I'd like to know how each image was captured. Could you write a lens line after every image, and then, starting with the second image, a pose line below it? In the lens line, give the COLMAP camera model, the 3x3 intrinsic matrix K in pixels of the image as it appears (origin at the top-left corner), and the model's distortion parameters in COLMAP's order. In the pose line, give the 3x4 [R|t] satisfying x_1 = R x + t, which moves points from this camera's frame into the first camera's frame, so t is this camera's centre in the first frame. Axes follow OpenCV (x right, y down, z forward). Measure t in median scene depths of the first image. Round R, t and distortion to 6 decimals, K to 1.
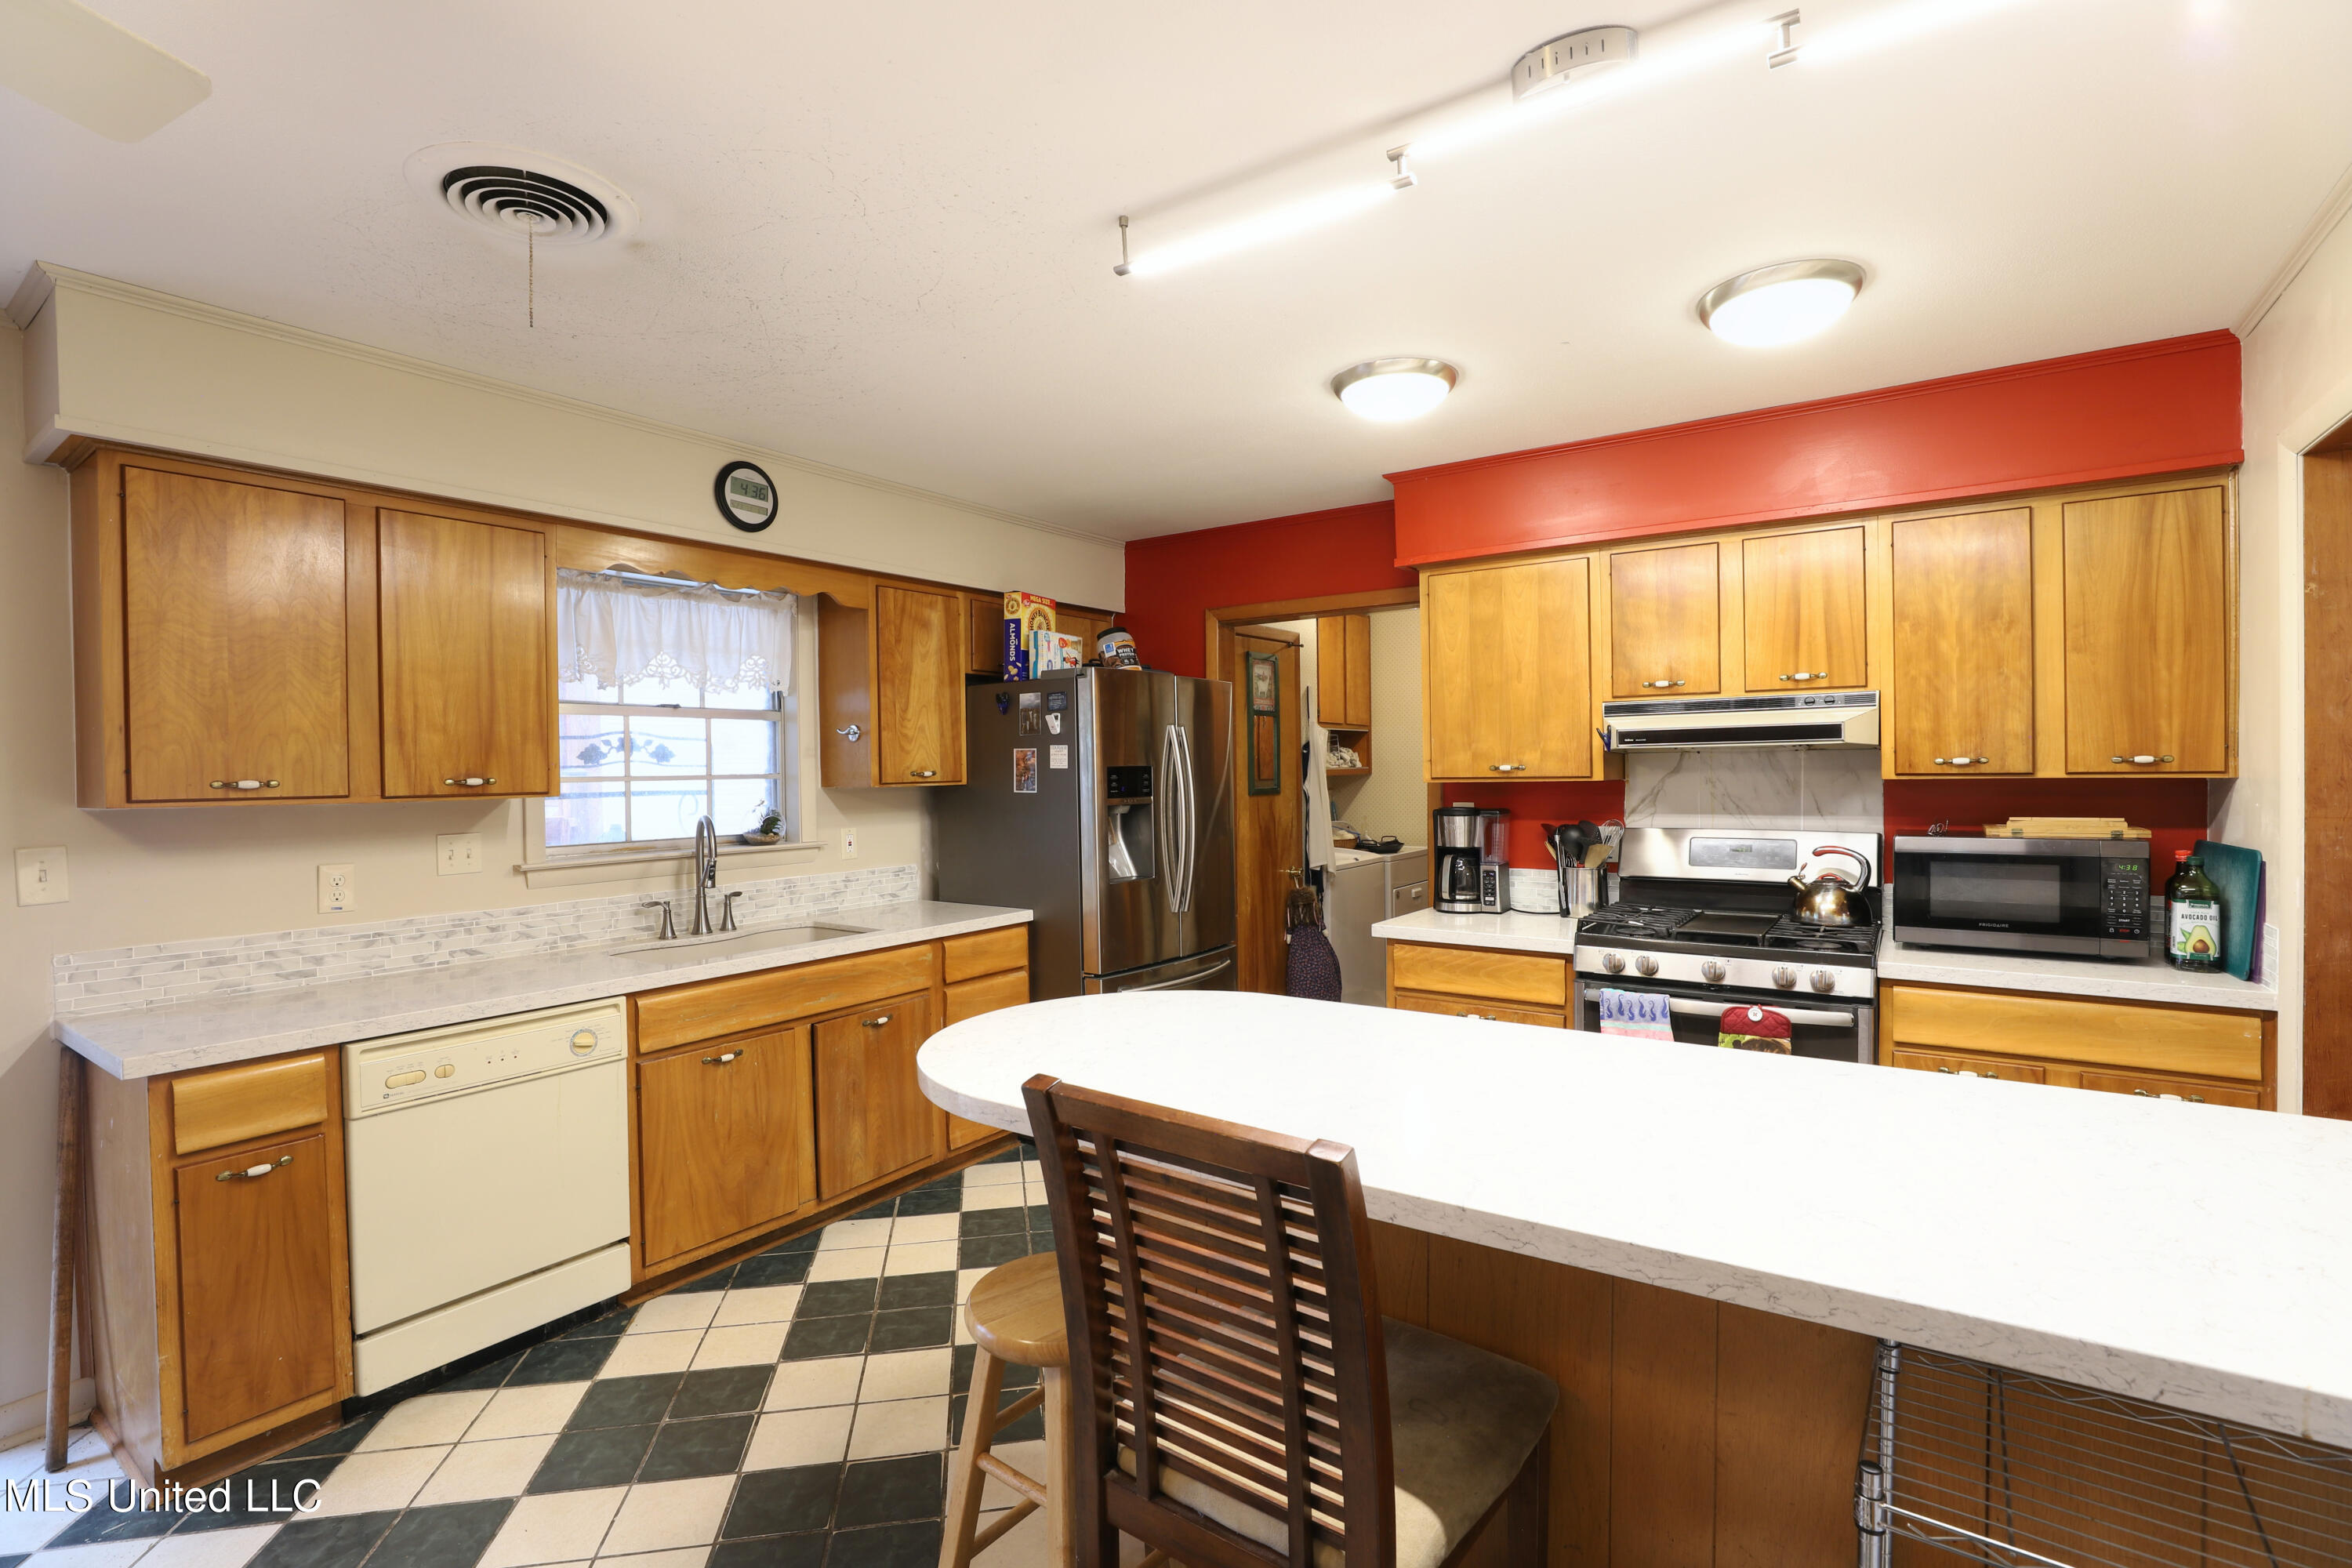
lens RADIAL K [[1073.7, 0, 1187.7], [0, 1073.7, 784.2], [0, 0, 1]] dist [-0.035854, 0.007994]
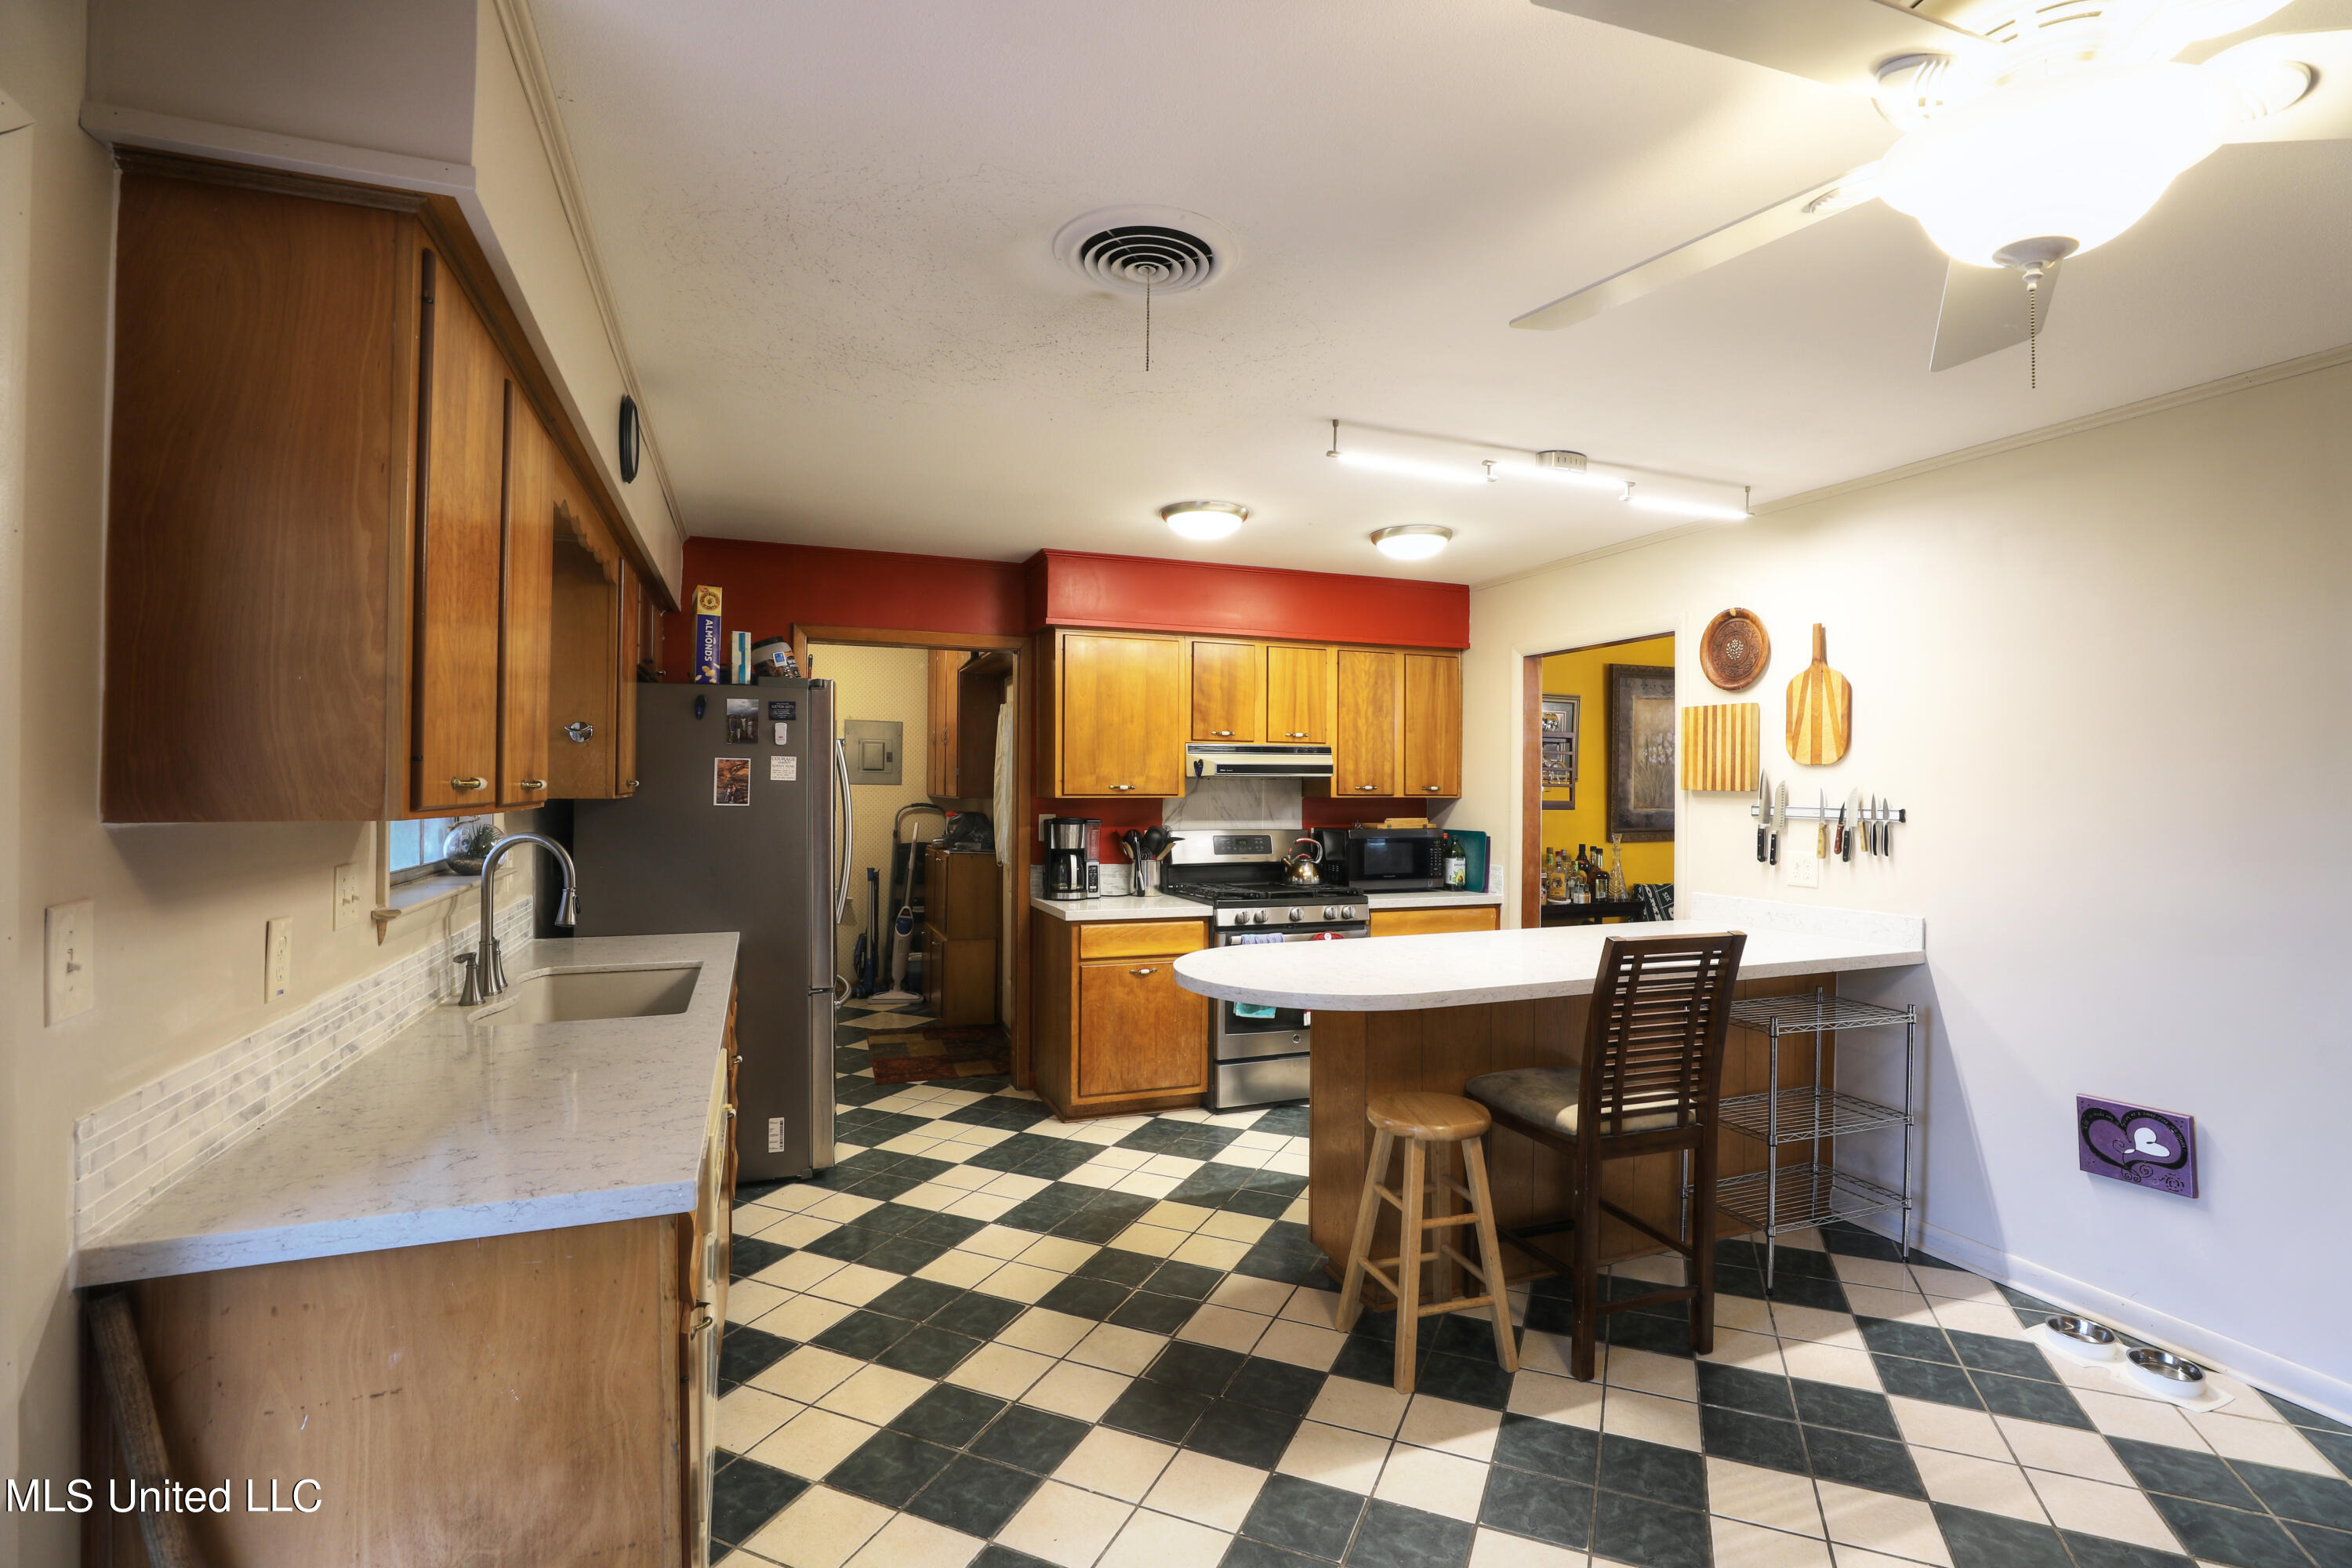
lens RADIAL K [[1073.7, 0, 1187.7], [0, 1073.7, 784.2], [0, 0, 1]] dist [-0.035854, 0.007994]
pose [[0.558883, 0.018183, 0.829047, -0.837291], [-0.002103, 0.999787, -0.020511, 0.008920], [-0.829244, 0.009720, 0.558803, 0.195879]]
